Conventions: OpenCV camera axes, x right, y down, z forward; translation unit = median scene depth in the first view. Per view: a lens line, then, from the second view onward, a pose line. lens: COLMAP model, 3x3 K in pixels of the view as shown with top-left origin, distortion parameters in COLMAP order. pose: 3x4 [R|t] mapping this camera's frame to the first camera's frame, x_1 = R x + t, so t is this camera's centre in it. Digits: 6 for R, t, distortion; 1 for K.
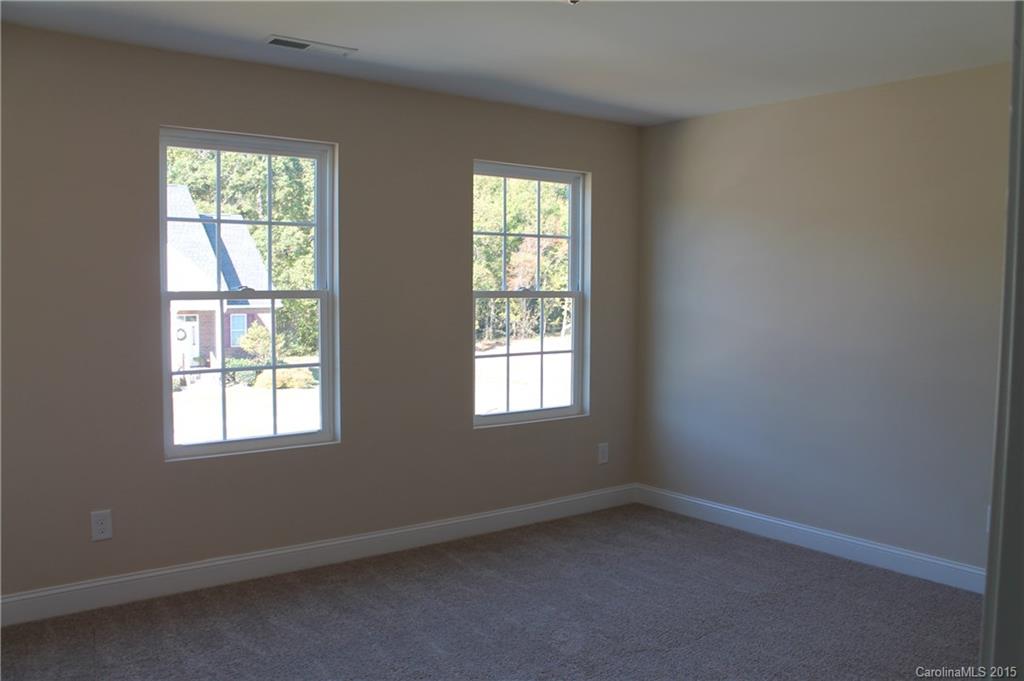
lens RADIAL K [[869.1, 0, 512.0], [0, 869.1, 340.5], [0, 0, 1]] dist [-0.169950, 0.154785]
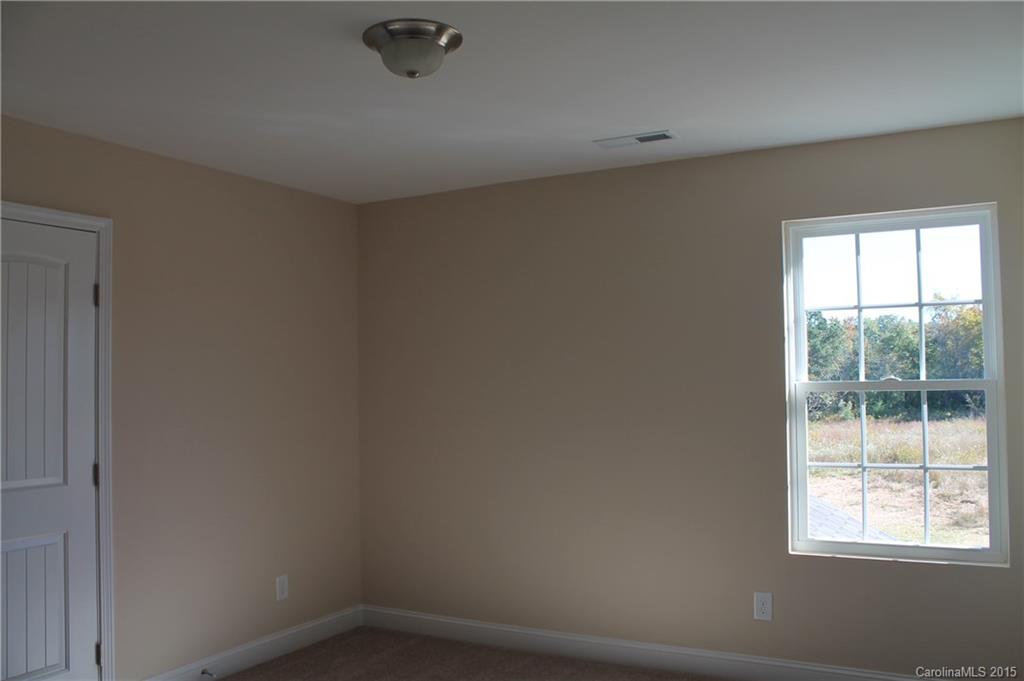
lens RADIAL K [[869.1, 0, 512.0], [0, 869.1, 340.5], [0, 0, 1]] dist [-0.169950, 0.154785]
pose [[0.420041, -0.054169, -0.905887, 0.781153], [-0.040150, 0.996130, -0.078181, -0.030566], [0.906617, 0.069211, 0.416240, 0.585232]]
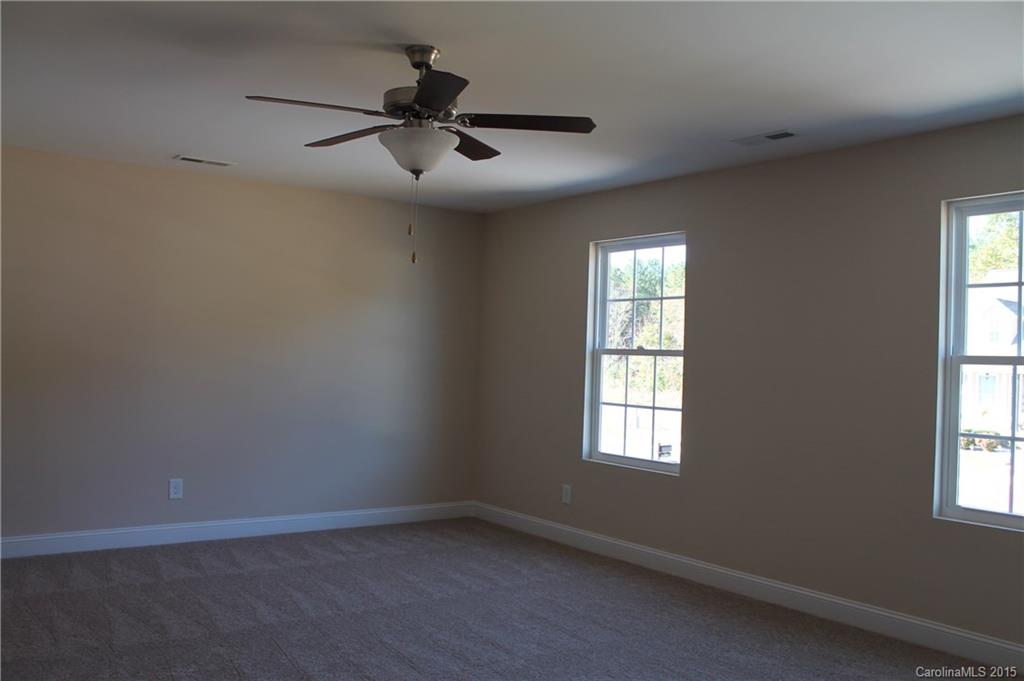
lens RADIAL K [[869.1, 0, 512.0], [0, 869.1, 340.5], [0, 0, 1]] dist [-0.169950, 0.154785]
pose [[0.003677, -0.012109, -0.999920, 1.074014], [-0.074551, 0.997141, -0.012349, -0.041093], [0.997210, 0.074590, 0.002764, 0.799013]]
